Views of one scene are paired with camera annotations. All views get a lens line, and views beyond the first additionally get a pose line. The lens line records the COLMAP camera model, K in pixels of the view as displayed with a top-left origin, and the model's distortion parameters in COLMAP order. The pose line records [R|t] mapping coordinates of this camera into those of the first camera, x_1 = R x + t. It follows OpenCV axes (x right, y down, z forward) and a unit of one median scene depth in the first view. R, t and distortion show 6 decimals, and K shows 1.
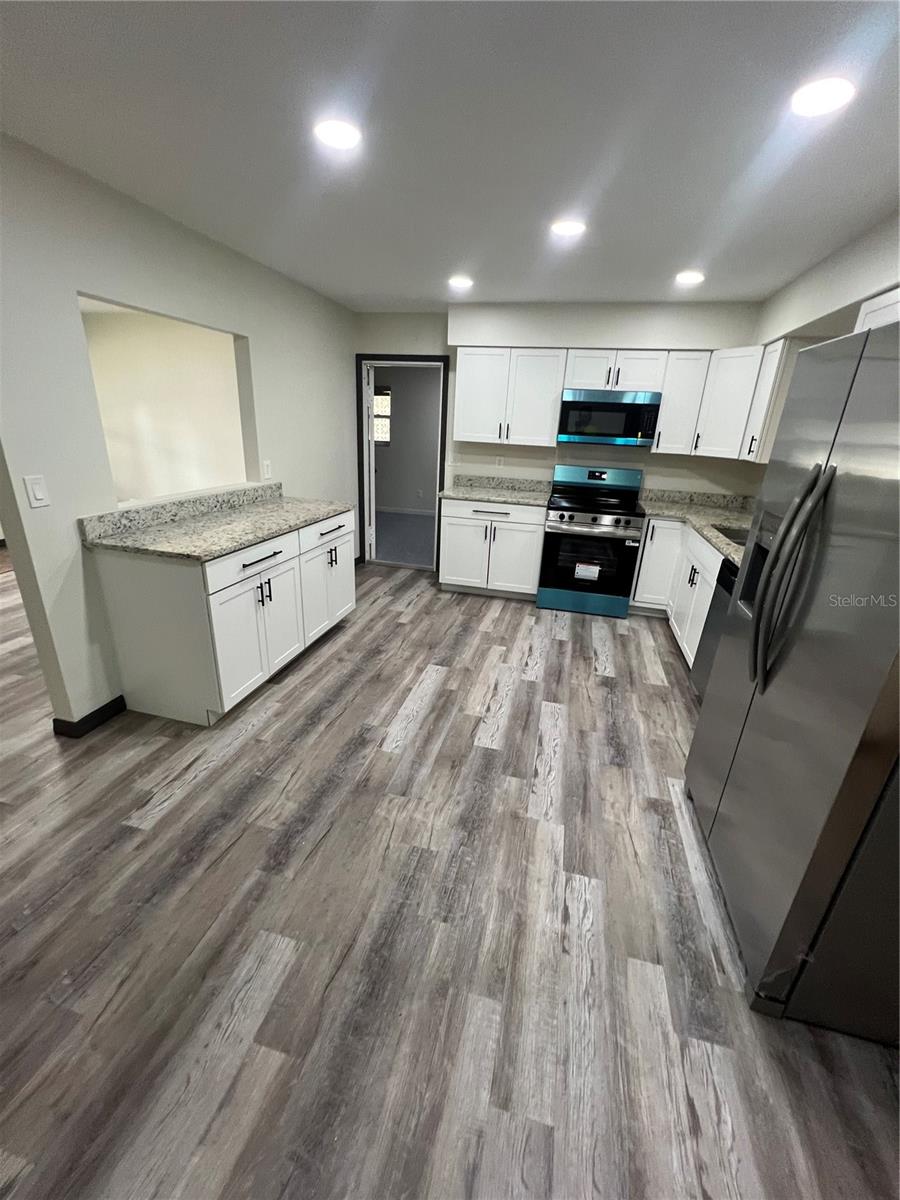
lens RADIAL K [[483.2, 0, 448.7], [0, 483.2, 595.9], [0, 0, 1]] dist [-0.002807, 0.000464]
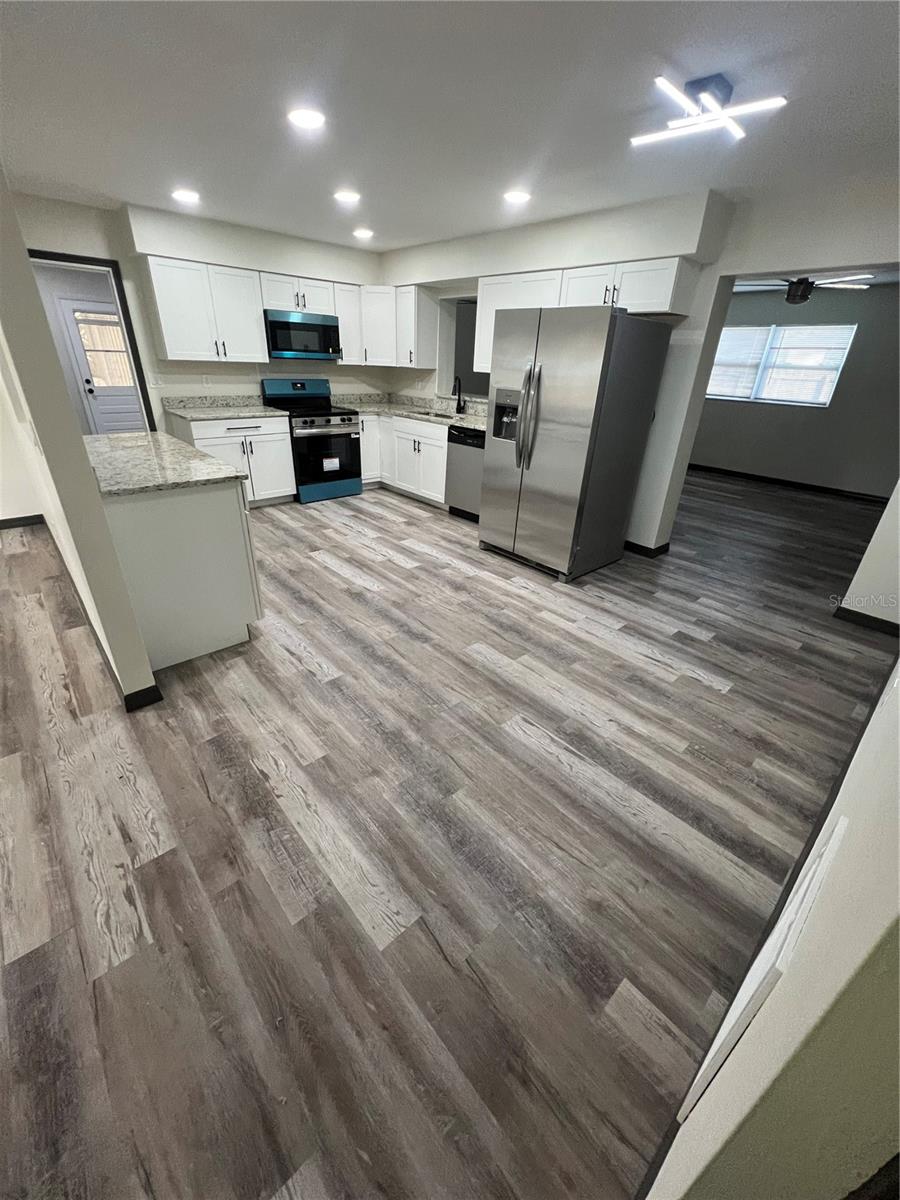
lens RADIAL K [[482.2, 0, 451.9], [0, 482.2, 600.7], [0, 0, 1]] dist [-0.003866, 0.000917]
pose [[0.554176, -0.396891, 0.731688, -0.860837], [0.268988, 0.917236, 0.293809, -0.010533], [-0.787741, 0.033993, 0.615069, -0.047058]]
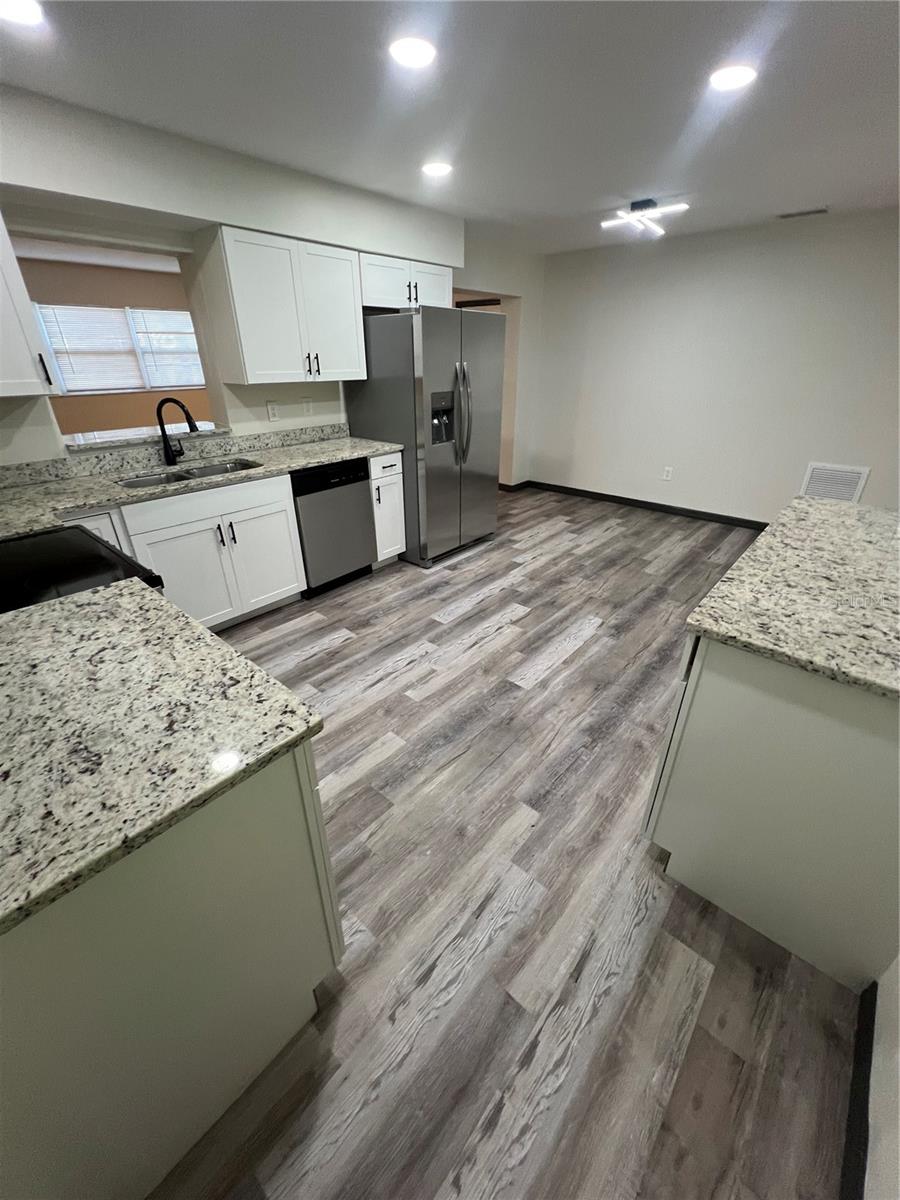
lens RADIAL K [[483.2, 0, 454.2], [0, 483.2, 597.6], [0, 0, 1]] dist [-0.002807, 0.000464]
pose [[-0.896070, -0.238005, 0.374717, -0.205158], [0.114079, 0.692309, 0.712527, -0.564819], [-0.429004, 0.681221, -0.593206, 1.537513]]
